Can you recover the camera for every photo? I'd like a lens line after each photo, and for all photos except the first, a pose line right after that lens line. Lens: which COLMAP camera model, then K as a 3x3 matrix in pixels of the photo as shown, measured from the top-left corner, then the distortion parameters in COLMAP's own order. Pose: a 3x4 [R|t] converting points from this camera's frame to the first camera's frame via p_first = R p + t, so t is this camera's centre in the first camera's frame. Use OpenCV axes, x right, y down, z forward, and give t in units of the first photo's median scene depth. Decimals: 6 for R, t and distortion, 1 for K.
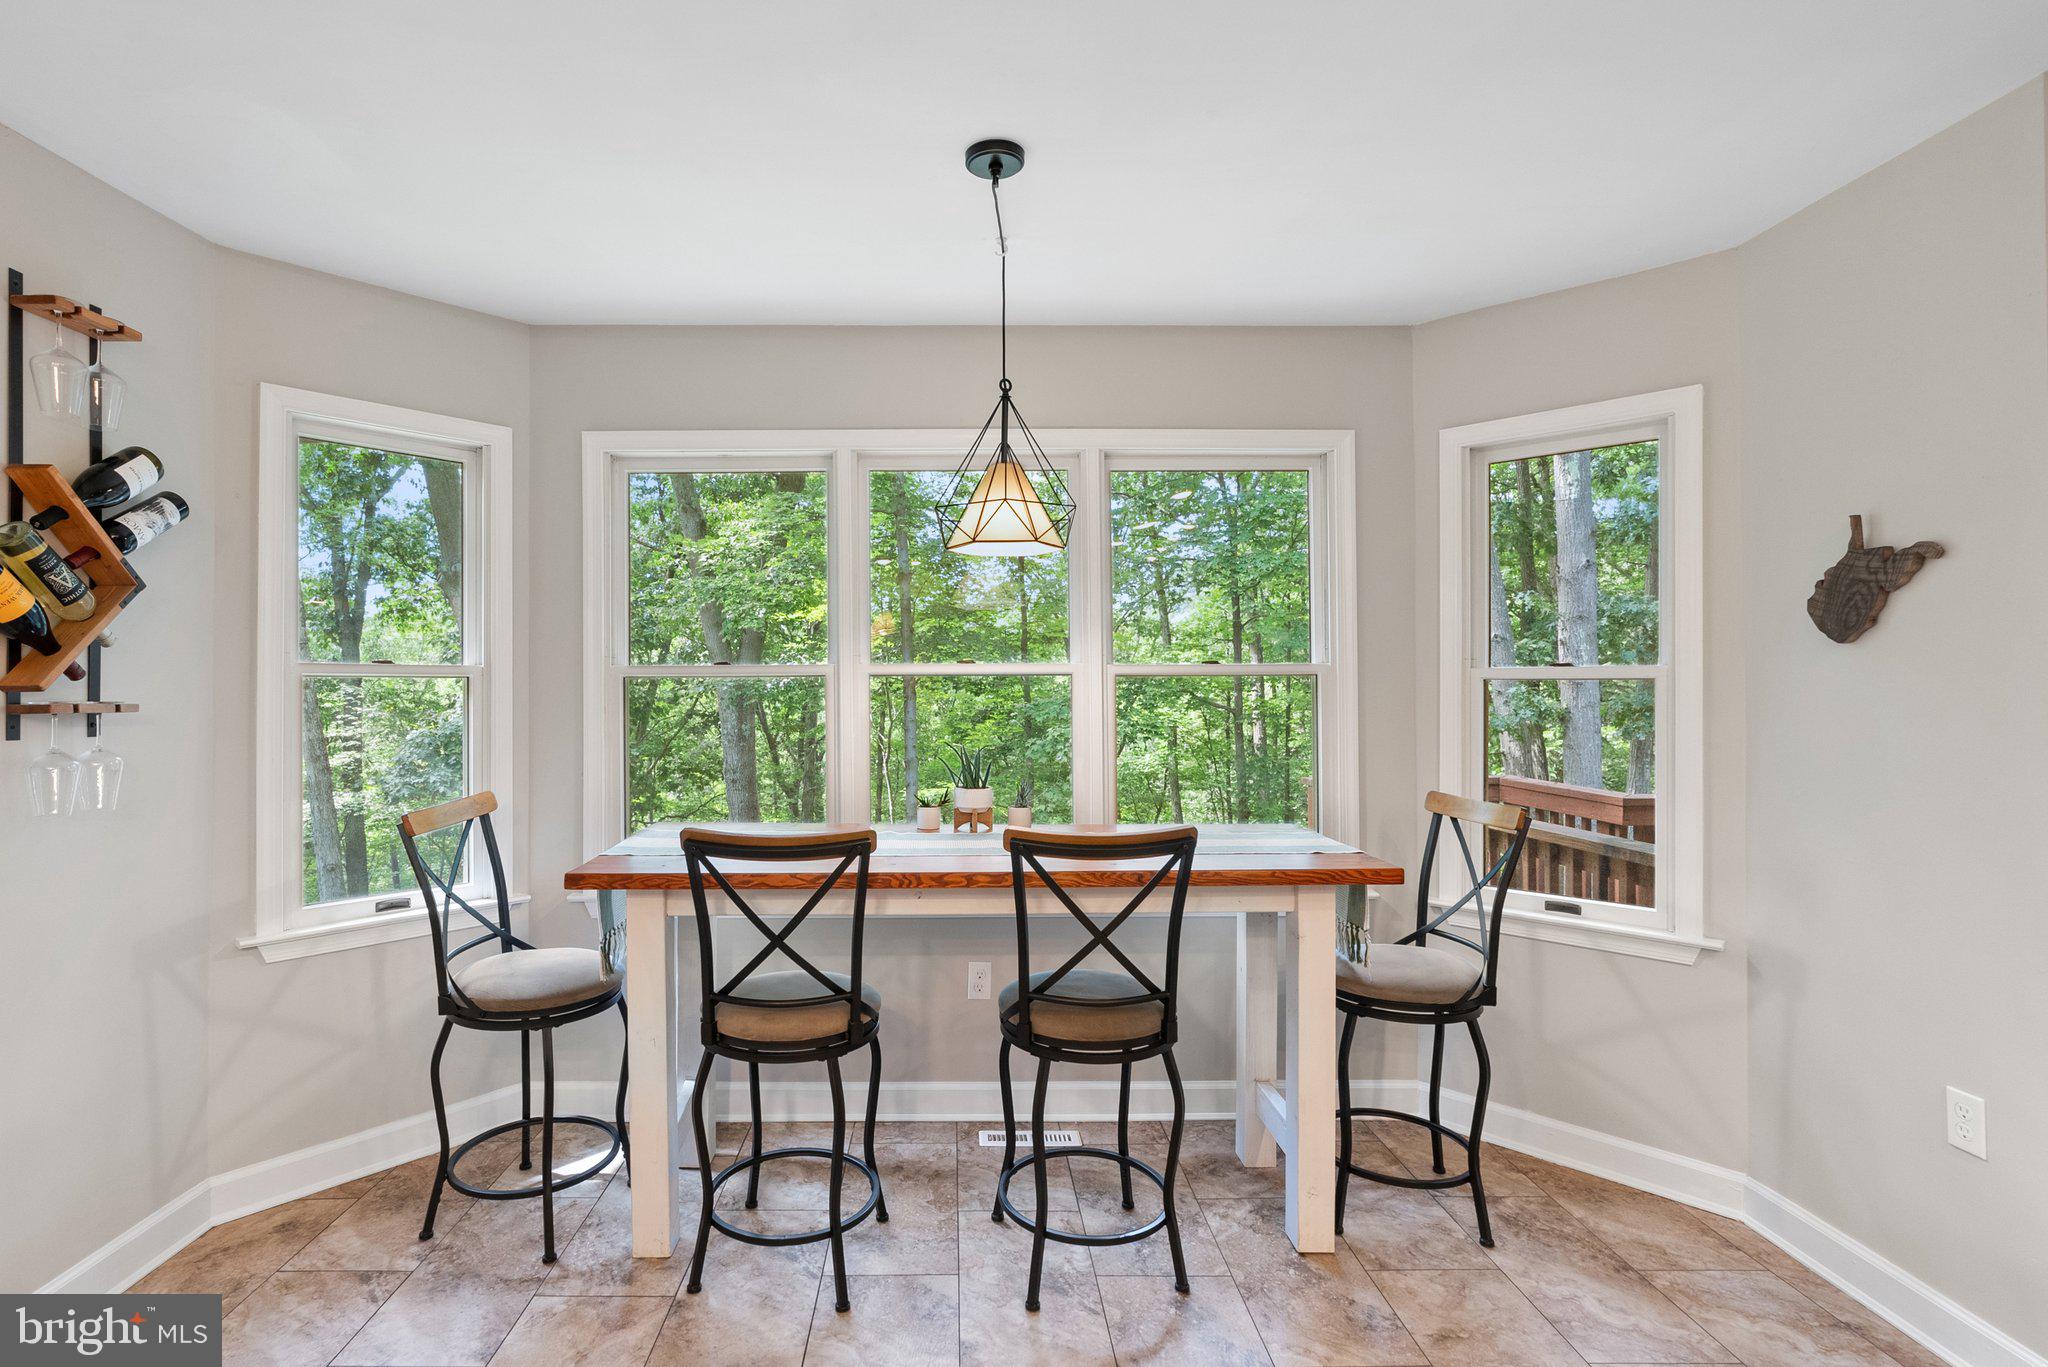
lens RADIAL K [[968.8, 0, 961.8], [0, 968.8, 684.0], [0, 0, 1]] dist [-0.004305, 0.000325]
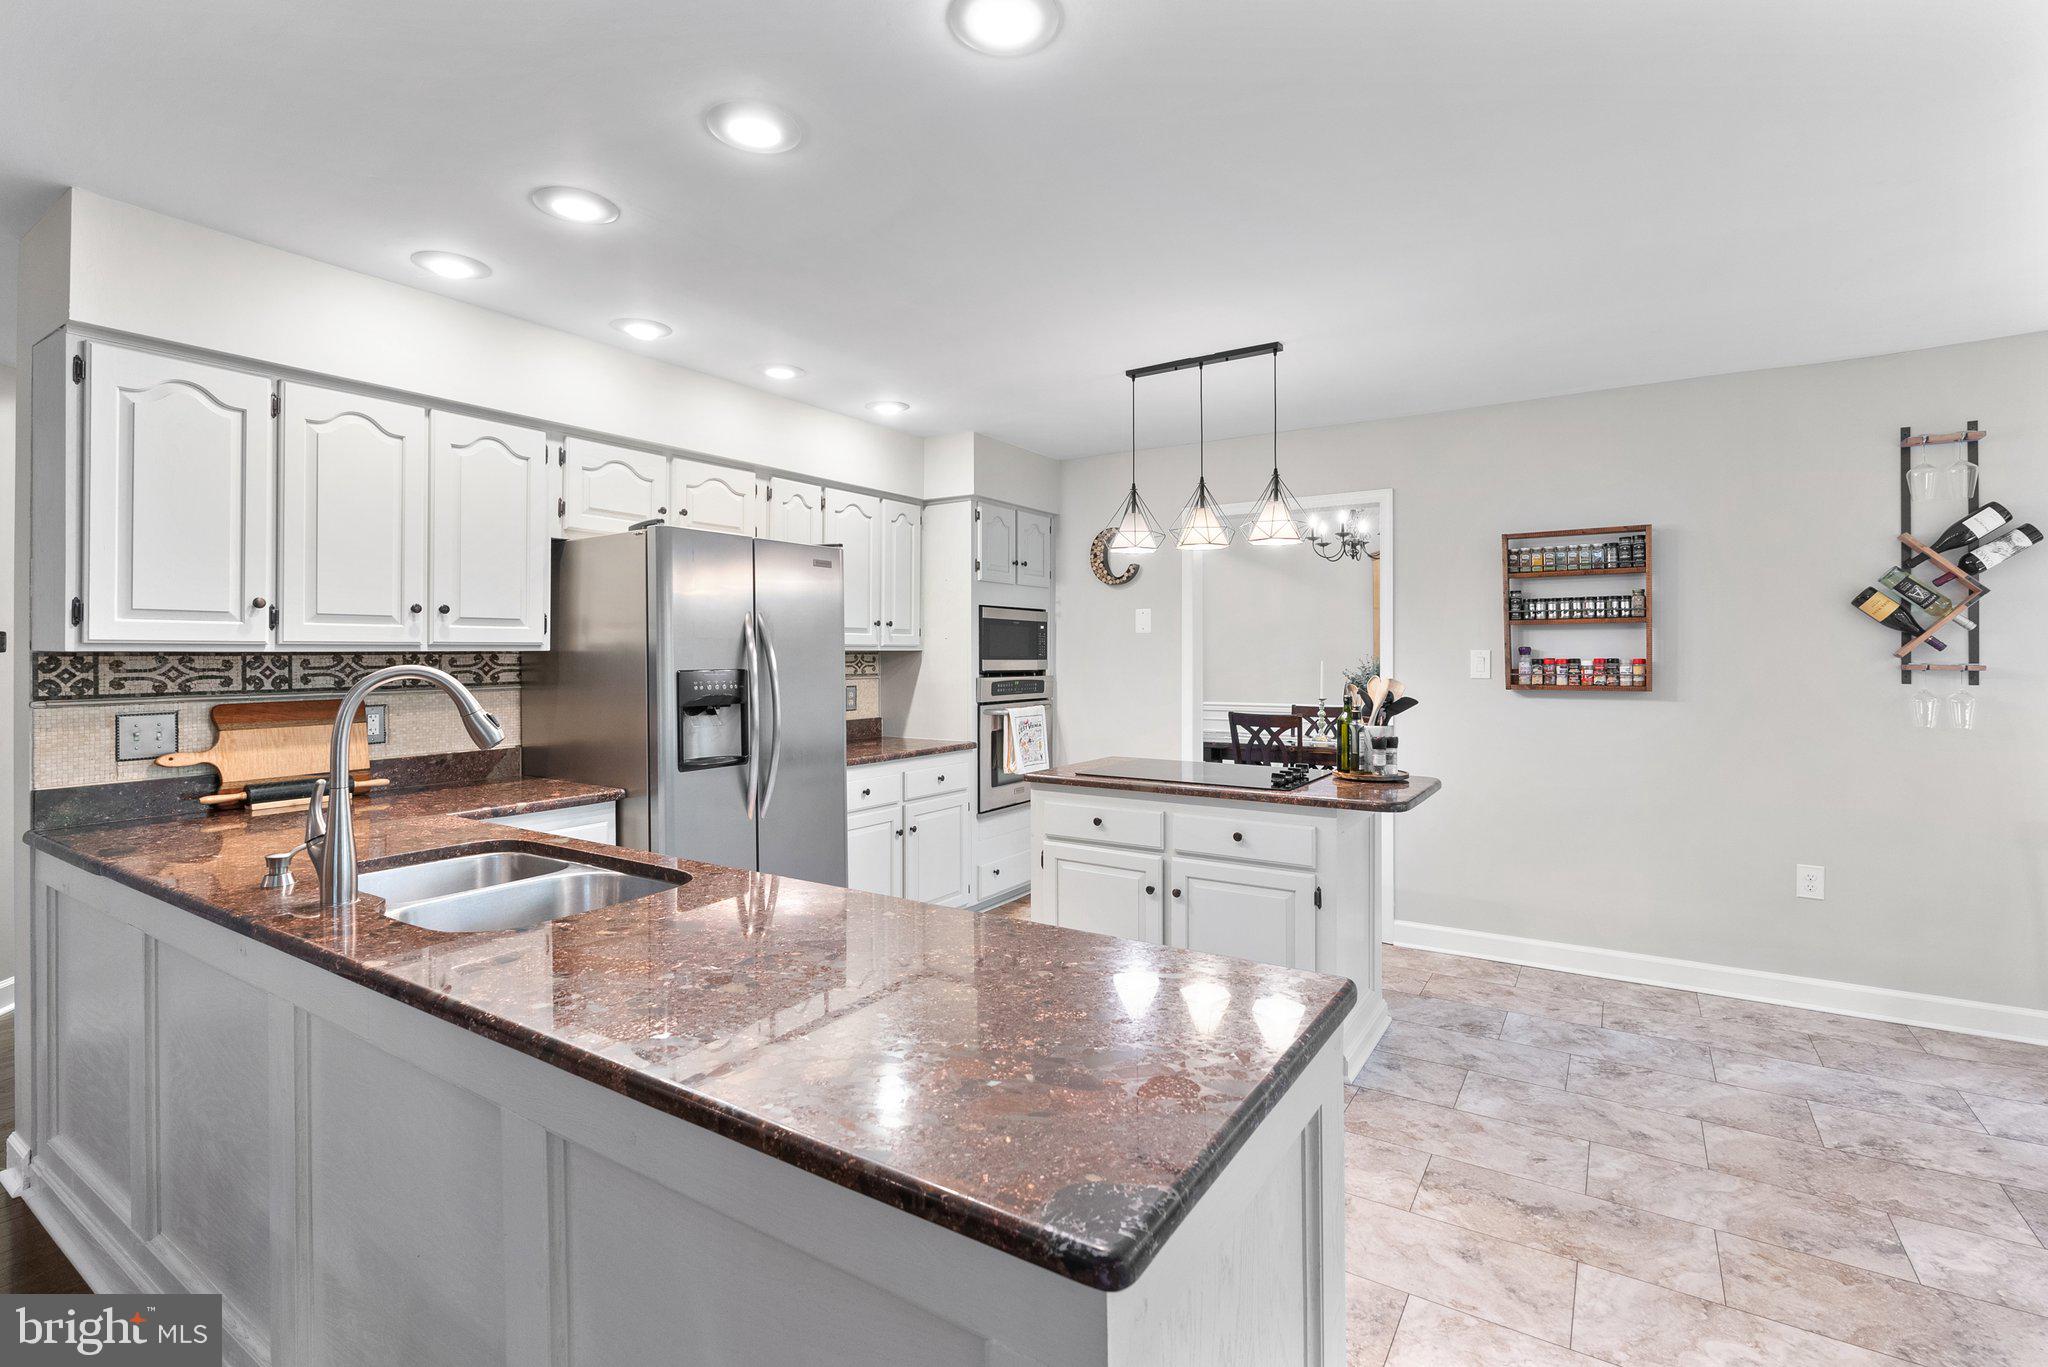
lens RADIAL K [[942.3, 0, 1029.6], [0, 942.3, 644.4], [0, 0, 1]] dist [-0.000223, 0.000363]
pose [[-0.550527, -0.005537, -0.834799, 1.234179], [0.007977, 0.999897, -0.011892, -0.008049], [0.834779, -0.013207, -0.550427, 0.511235]]
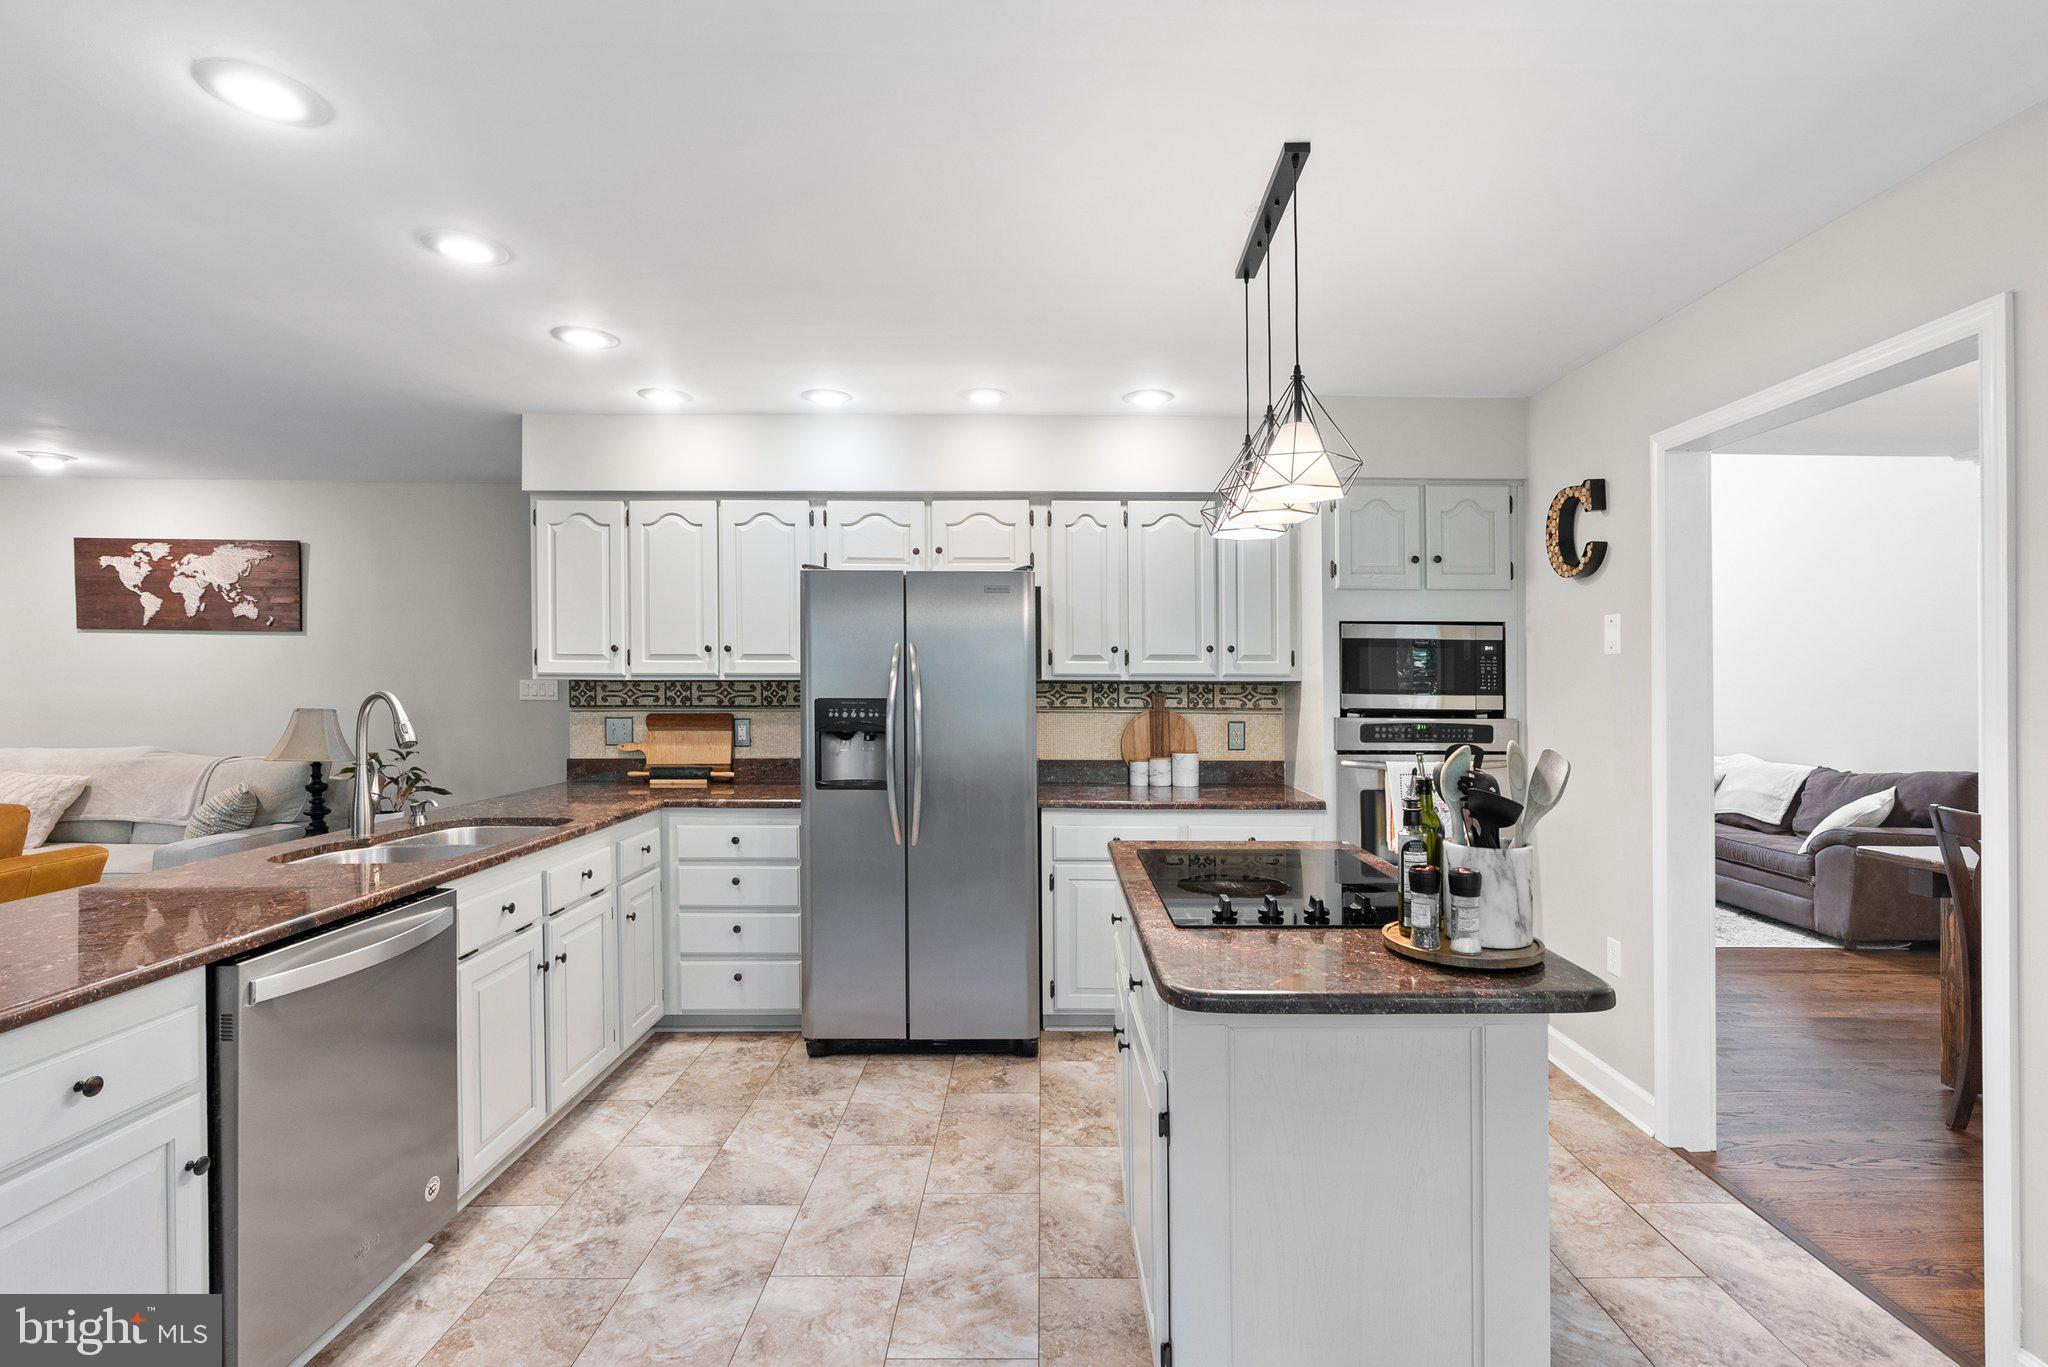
lens RADIAL K [[957.3, 0, 1052.7], [0, 957.3, 680.4], [0, 0, 1]] dist [-0.002885, -0.000327]
pose [[-0.999993, -0.003098, -0.002001, -0.014893], [-0.003083, 0.999968, -0.007351, -0.008244], [0.002023, -0.007344, -0.999971, 0.888054]]
